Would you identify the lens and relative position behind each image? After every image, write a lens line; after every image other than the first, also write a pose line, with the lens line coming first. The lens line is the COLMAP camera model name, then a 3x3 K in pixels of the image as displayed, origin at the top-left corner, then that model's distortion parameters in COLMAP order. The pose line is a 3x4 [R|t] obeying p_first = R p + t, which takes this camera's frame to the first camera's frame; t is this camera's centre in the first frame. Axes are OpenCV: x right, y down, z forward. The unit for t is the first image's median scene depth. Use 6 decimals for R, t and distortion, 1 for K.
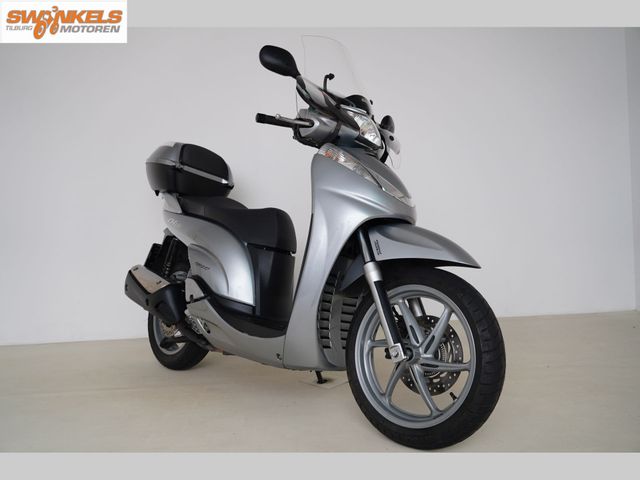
lens RADIAL K [[496.7, 0, 320.0], [0, 496.7, 240.0], [0, 0, 1]] dist [0.002814, 0.002290]
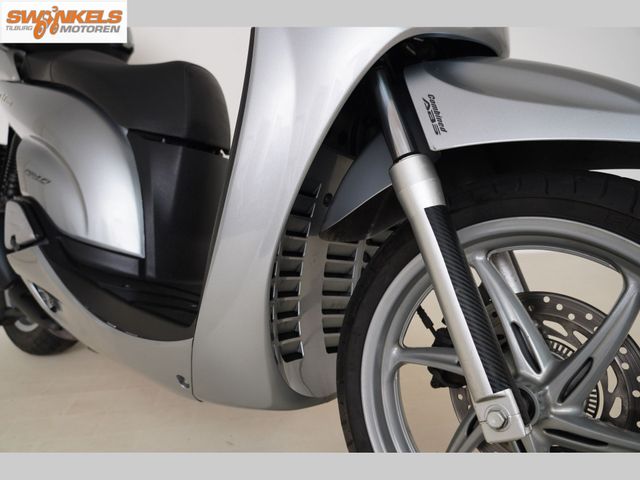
lens RADIAL K [[496.7, 0, 320.0], [0, 496.7, 240.0], [0, 0, 1]] dist [0.002814, 0.002290]
pose [[0.997243, -0.006728, 0.073898, 0.005237], [-0.004365, 0.988839, 0.148925, 0.046354], [-0.074075, -0.148837, 0.986083, 0.563657]]
